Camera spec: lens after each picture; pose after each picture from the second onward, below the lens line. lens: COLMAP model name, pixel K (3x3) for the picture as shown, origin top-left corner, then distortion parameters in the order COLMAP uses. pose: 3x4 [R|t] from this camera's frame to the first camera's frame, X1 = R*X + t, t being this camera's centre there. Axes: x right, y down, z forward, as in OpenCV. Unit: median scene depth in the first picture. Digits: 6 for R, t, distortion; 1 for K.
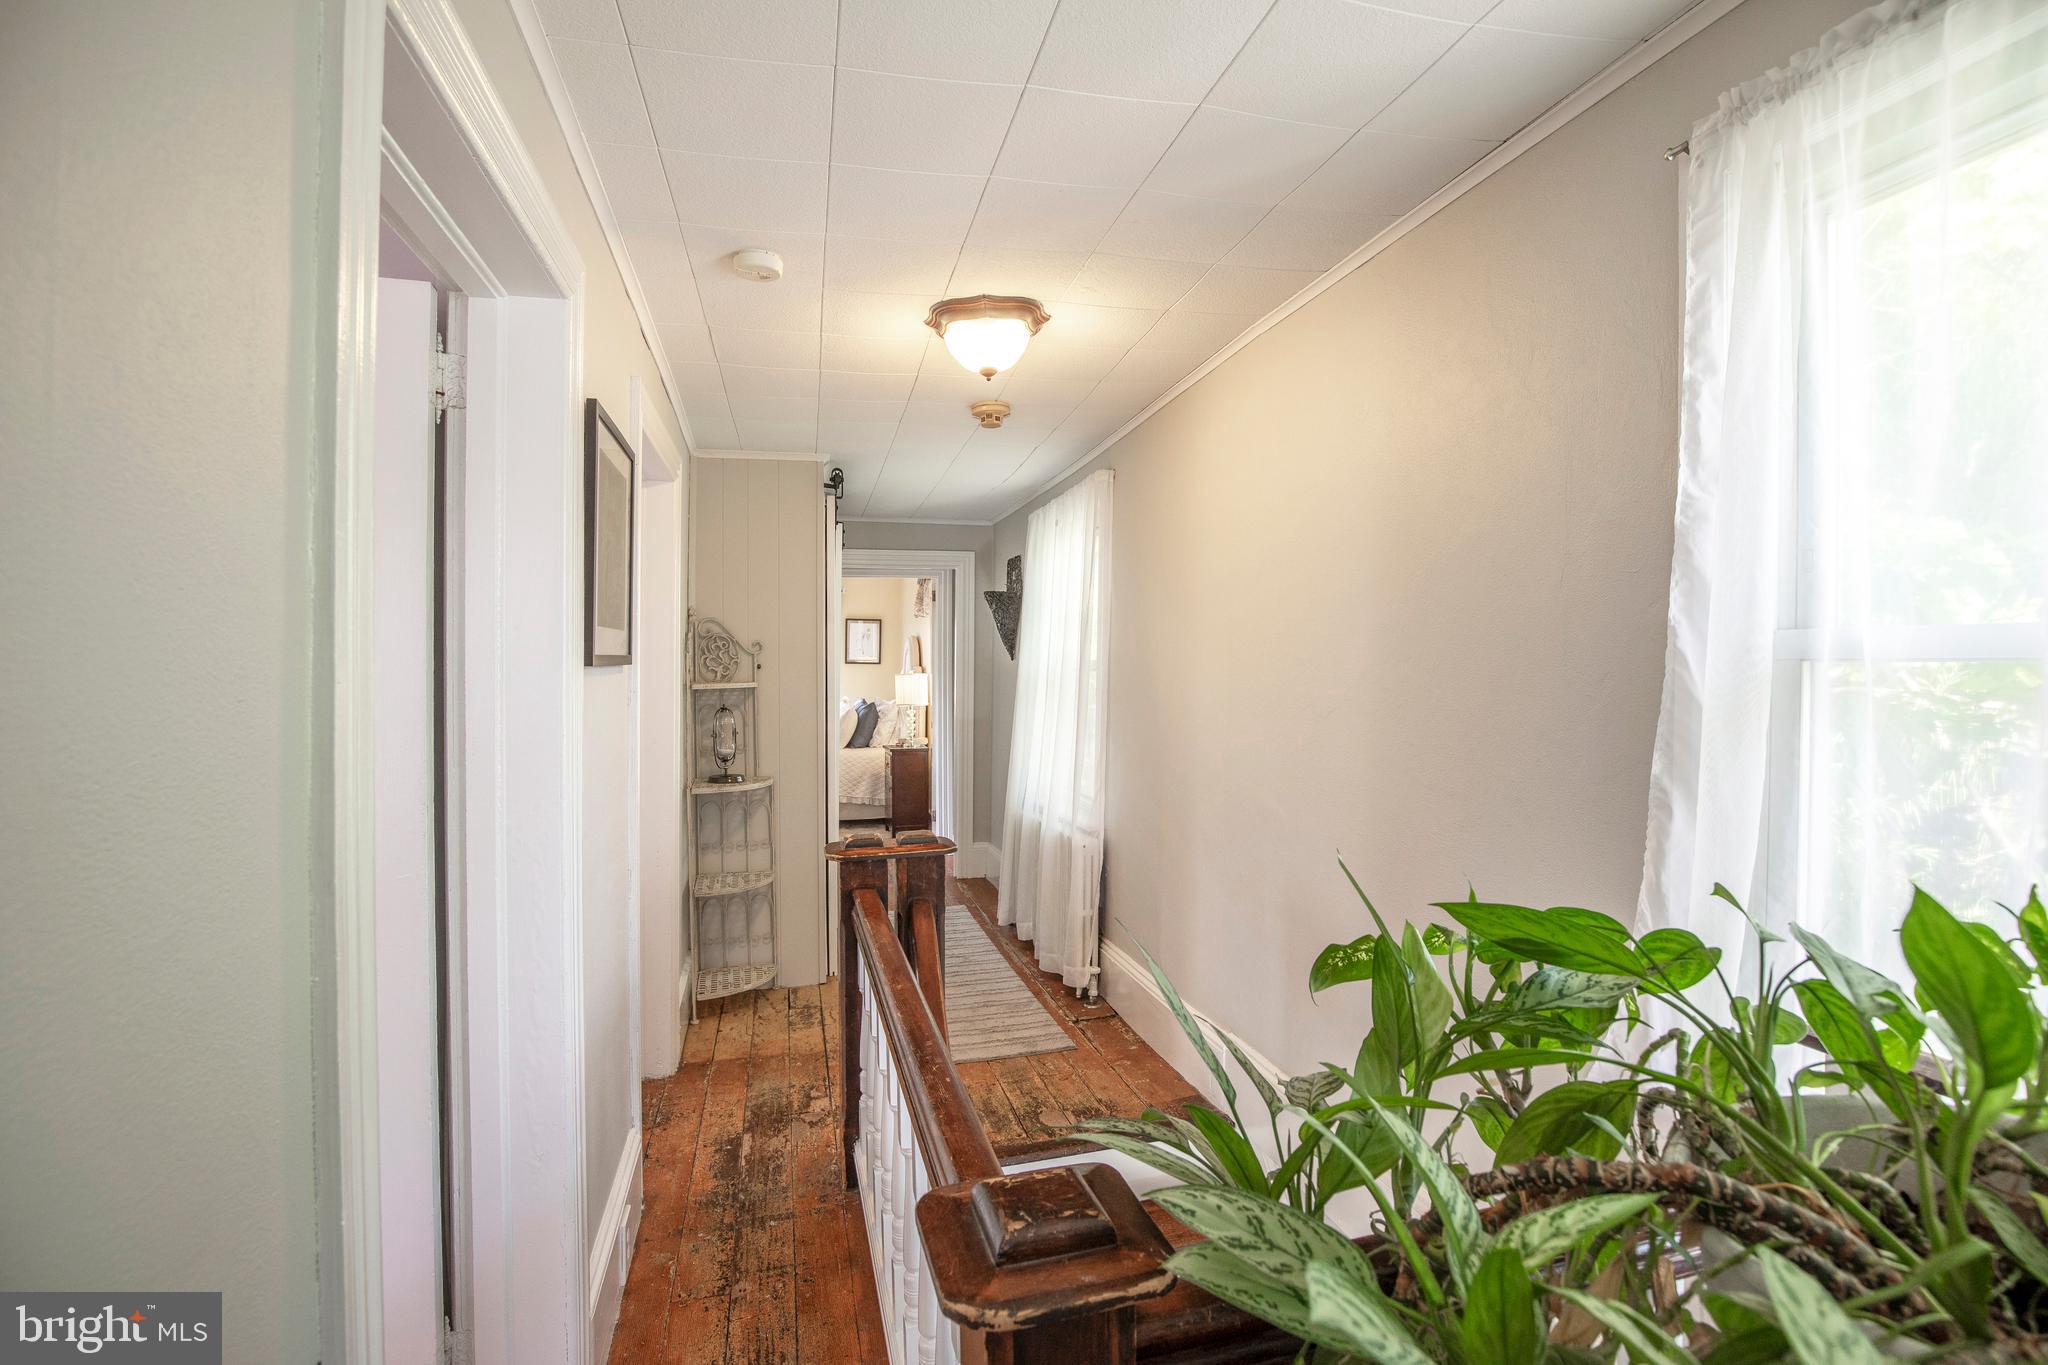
lens RADIAL K [[939.5, 0, 1029.4], [0, 939.5, 672.4], [0, 0, 1]] dist [-0.029164, 0.000174]
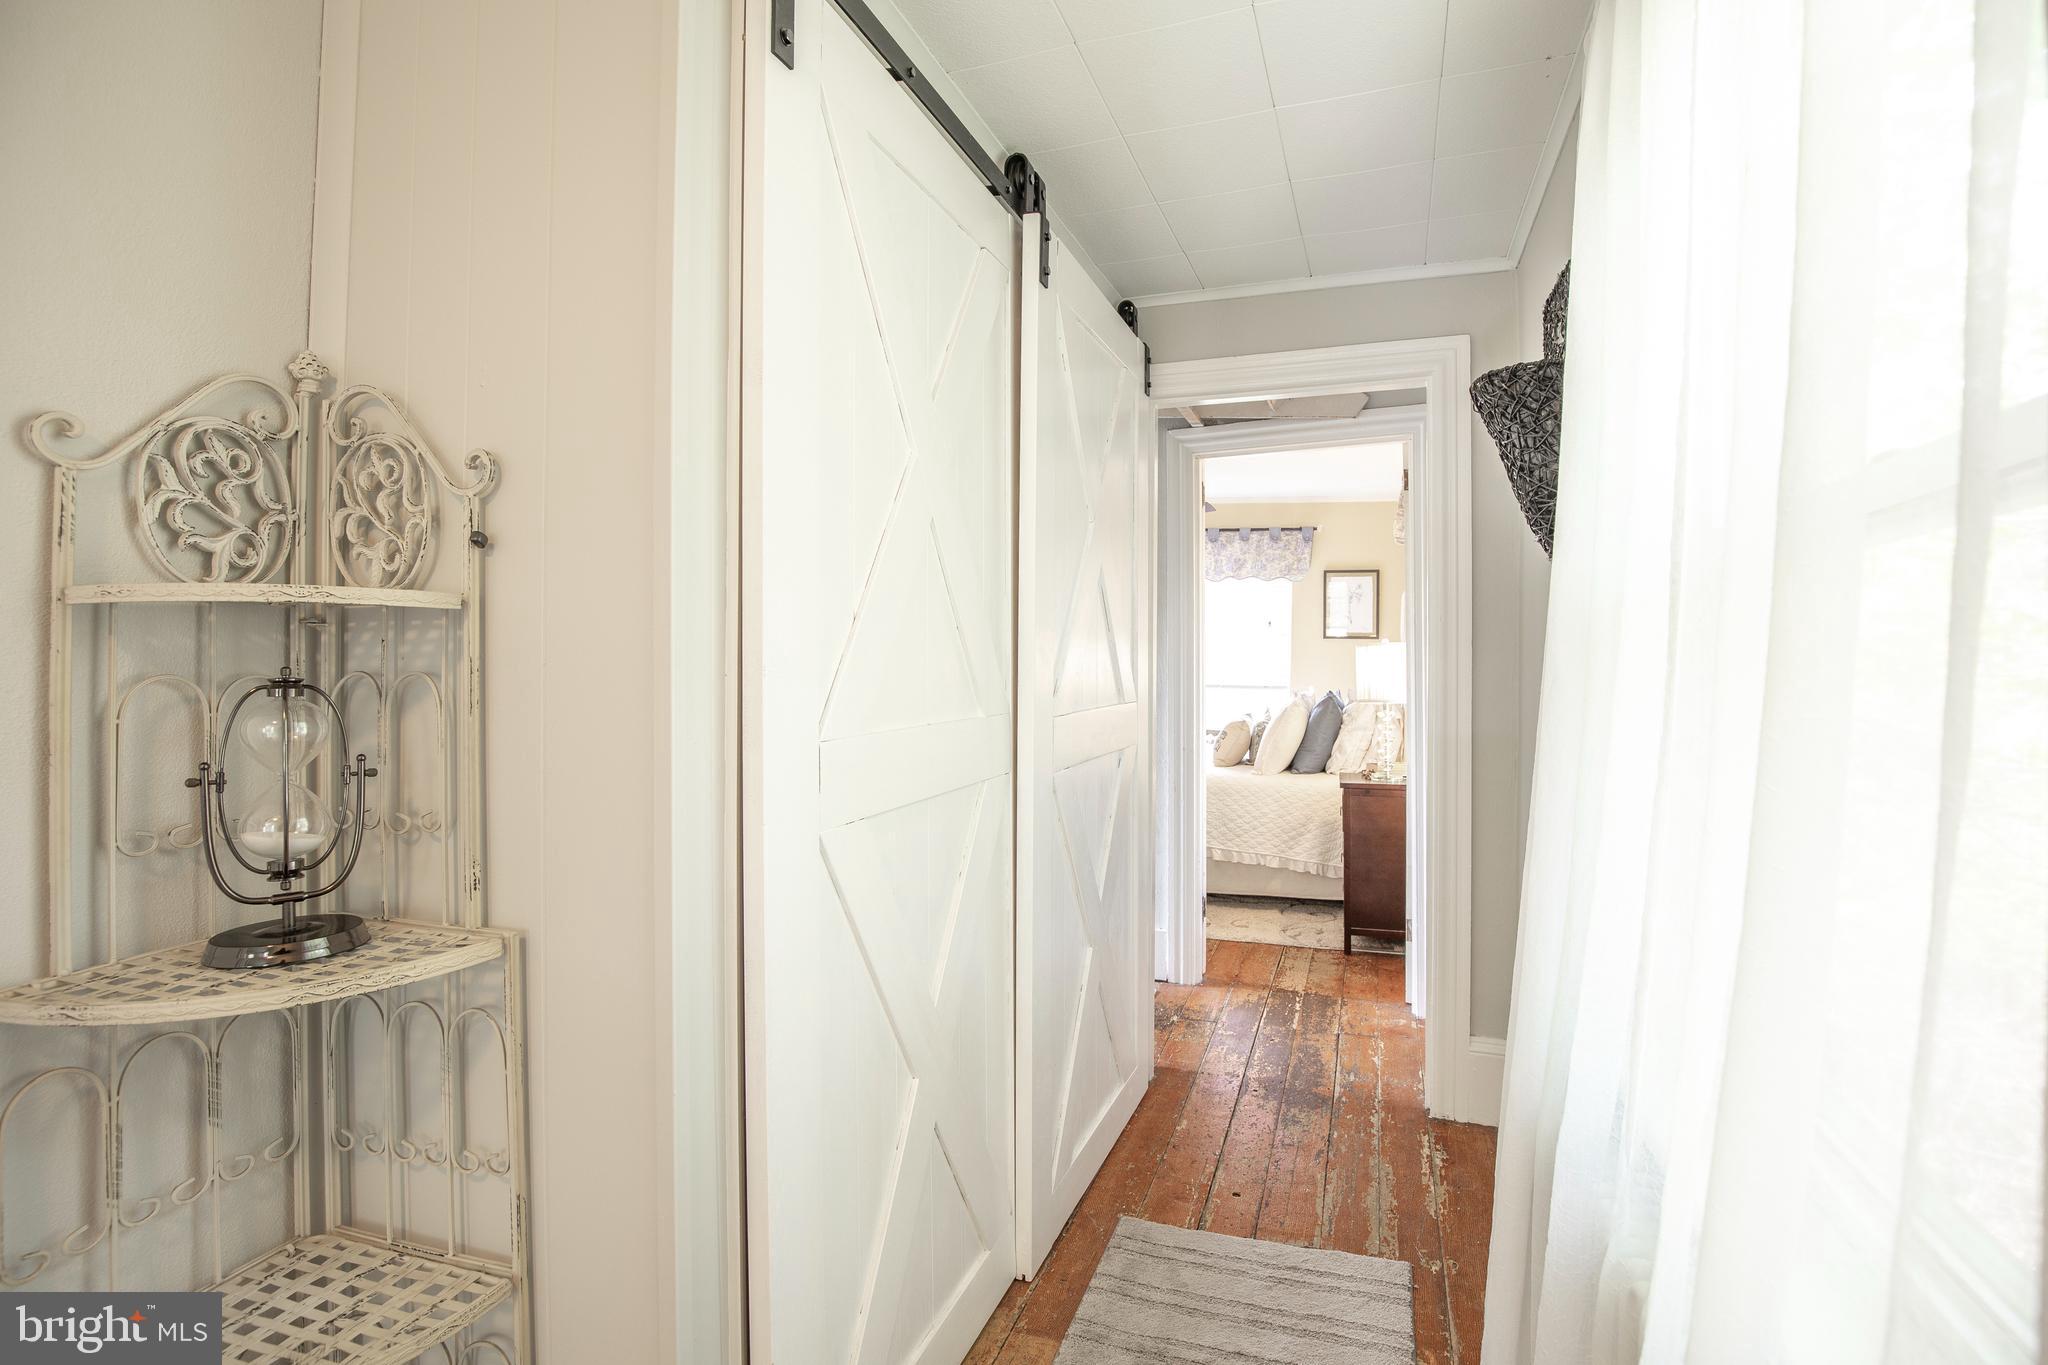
lens RADIAL K [[963.8, 0, 1069.5], [0, 963.8, 668.5], [0, 0, 1]] dist [-0.017686, -0.000054]
pose [[0.851101, -0.001938, -0.524998, 0.008628], [0.000700, 0.999996, -0.002556, 0.017189], [0.525001, 0.001808, 0.851099, 0.432755]]
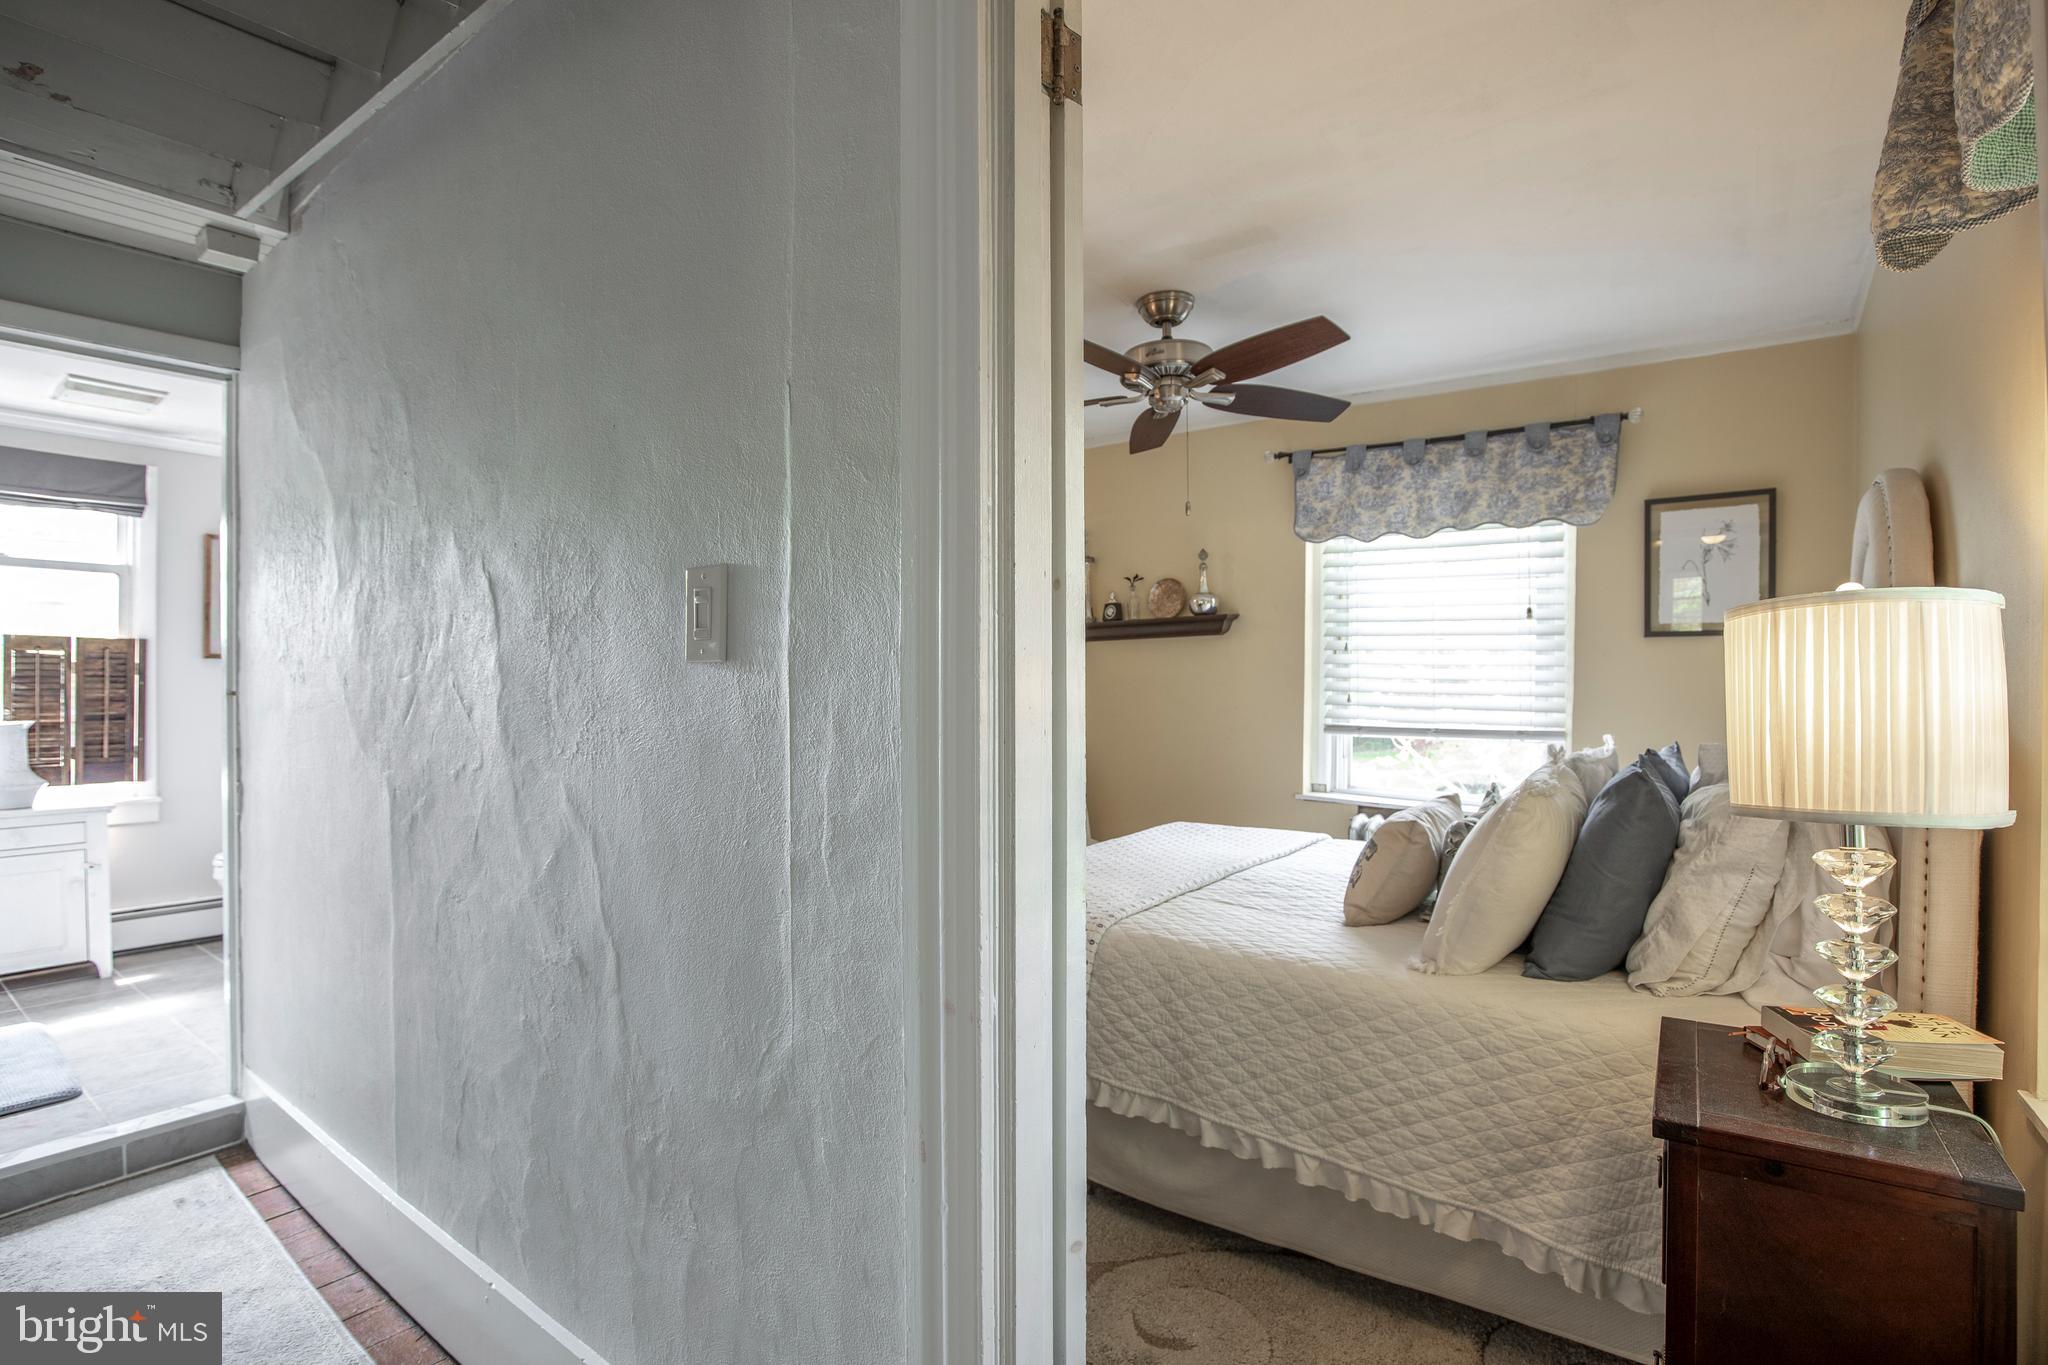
lens RADIAL K [[960.6, 0, 1020.1], [0, 960.6, 703.0], [0, 0, 1]] dist [-0.030268, 0.000114]
pose [[0.622192, 0.000368, -0.782865, -0.091770], [0.003914, 0.999986, 0.003581, 0.015651], [0.782855, -0.005292, 0.622182, 0.801683]]
